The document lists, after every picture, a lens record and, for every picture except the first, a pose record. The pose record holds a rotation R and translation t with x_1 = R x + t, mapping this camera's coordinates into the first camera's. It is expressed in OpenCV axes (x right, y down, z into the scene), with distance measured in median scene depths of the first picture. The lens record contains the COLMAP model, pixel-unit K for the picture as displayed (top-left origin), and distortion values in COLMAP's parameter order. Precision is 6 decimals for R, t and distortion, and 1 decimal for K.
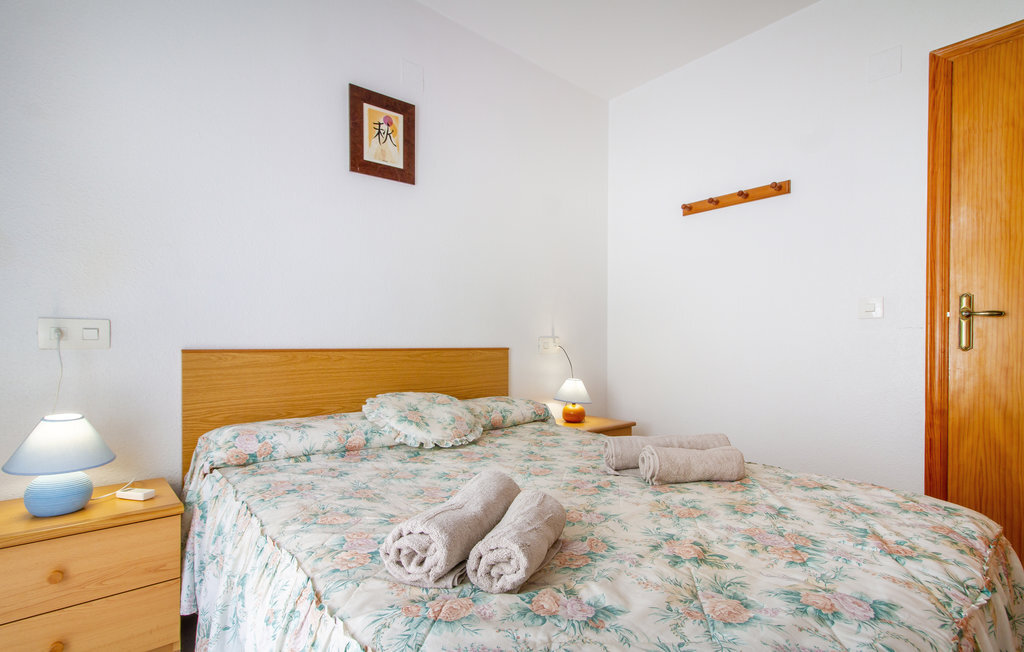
lens RADIAL K [[484.8, 0, 511.6], [0, 484.8, 340.3], [0, 0, 1]] dist [0.000072, -0.000033]
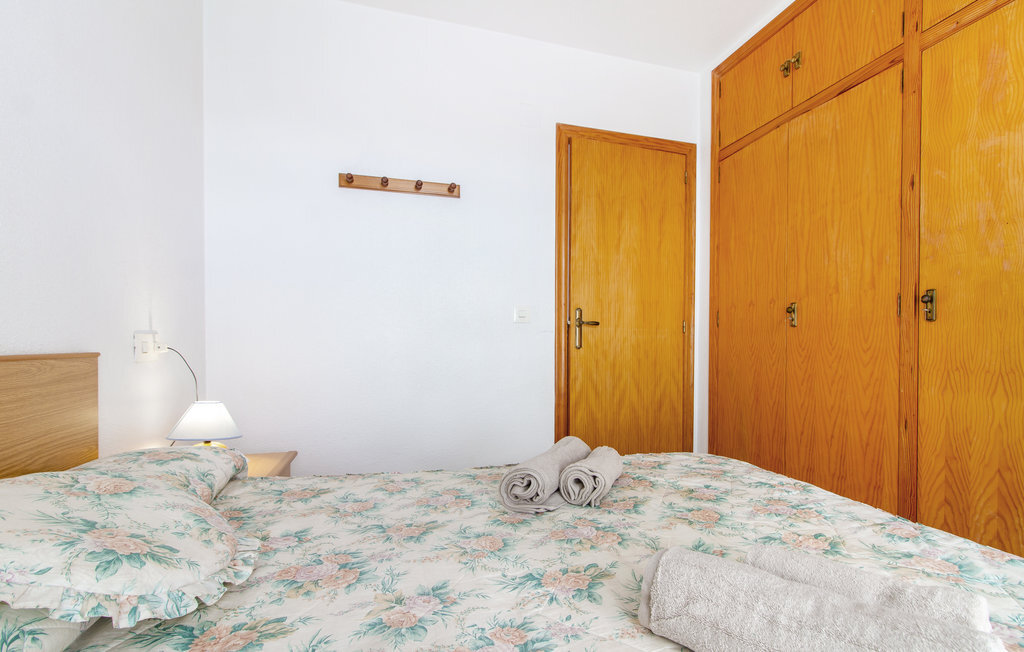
lens RADIAL K [[497.3, 0, 515.5], [0, 497.3, 349.2], [0, 0, 1]] dist [0.000292, -0.000083]
pose [[0.394290, -0.010946, 0.918921, -0.431872], [-0.008140, 0.999848, 0.015403, 0.001009], [-0.918950, -0.013554, 0.394141, 0.573641]]
